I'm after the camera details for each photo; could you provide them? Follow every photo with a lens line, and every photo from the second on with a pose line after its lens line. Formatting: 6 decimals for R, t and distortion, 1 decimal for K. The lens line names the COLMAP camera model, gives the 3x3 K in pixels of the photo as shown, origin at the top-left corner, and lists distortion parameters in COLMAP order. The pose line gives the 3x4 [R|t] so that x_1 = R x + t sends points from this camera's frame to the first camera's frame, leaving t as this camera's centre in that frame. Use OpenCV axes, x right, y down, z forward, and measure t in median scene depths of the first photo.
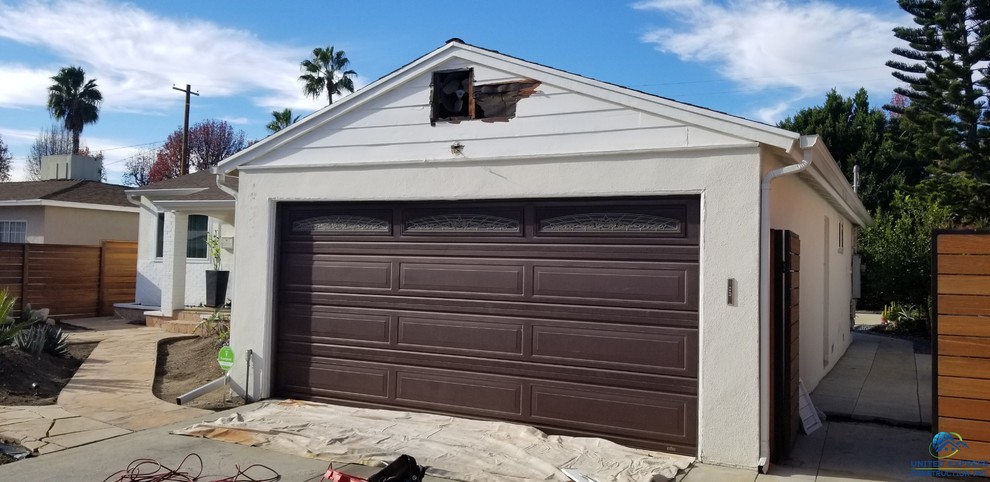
lens RADIAL K [[760.3, 0, 483.2], [0, 760.3, 240.3], [0, 0, 1]] dist [0.063744, -0.110675]
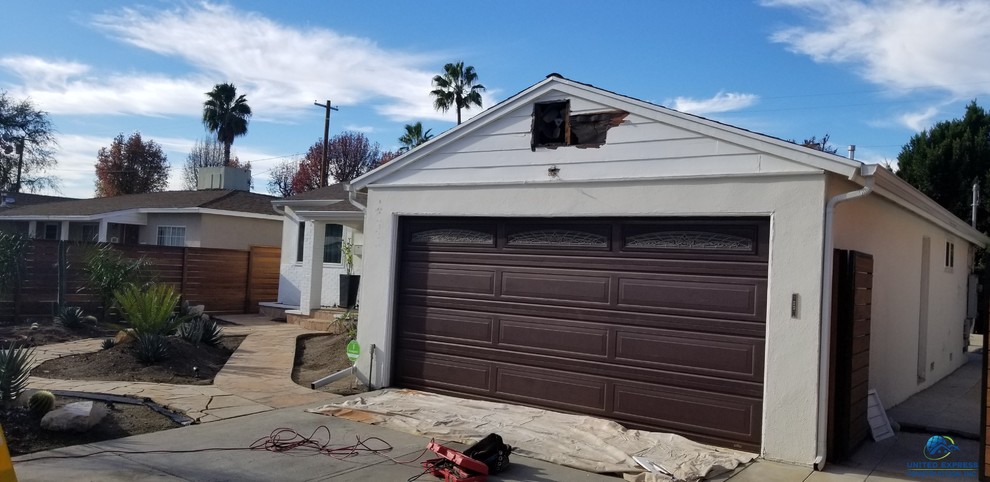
lens RADIAL K [[752.2, 0, 510.4], [0, 752.2, 254.8], [0, 0, 1]] dist [0.093507, -0.169919]
pose [[0.991516, 0.020890, -0.128296, 0.021957], [-0.020120, 0.999771, 0.007298, -0.001983], [0.128419, -0.004655, 0.991709, -0.051476]]
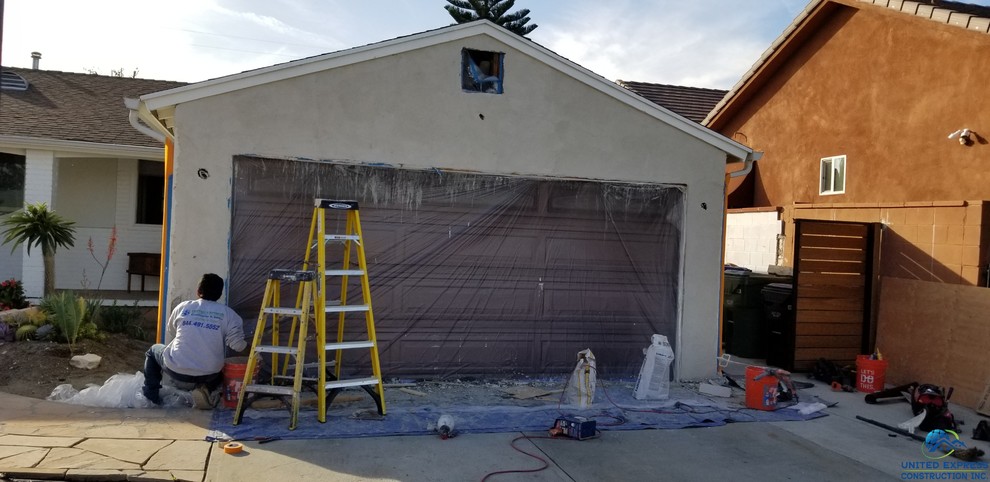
lens RADIAL K [[772.9, 0, 487.9], [0, 772.9, 235.3], [0, 0, 1]] dist [0.059353, -0.110606]
pose [[0.721866, 0.008676, 0.691978, -0.352847], [-0.043979, 0.998475, 0.033360, -0.001612], [-0.690634, -0.054514, 0.721147, 0.102062]]
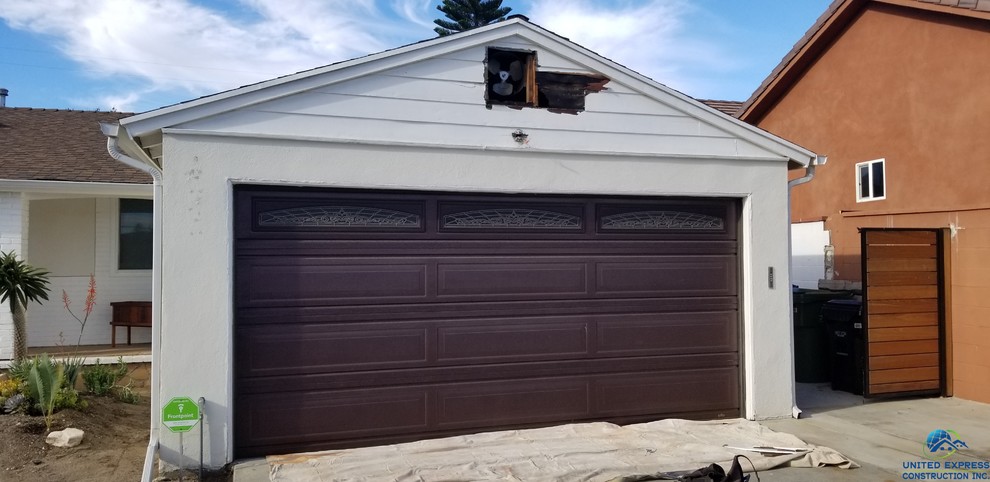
lens RADIAL K [[759.8, 0, 507.9], [0, 759.8, 242.2], [0, 0, 1]] dist [0.078972, -0.134868]
pose [[0.689550, -0.009808, 0.724171, -0.327438], [0.004594, 0.999947, 0.009169, -0.001057], [-0.724223, -0.002996, 0.689559, 0.175983]]
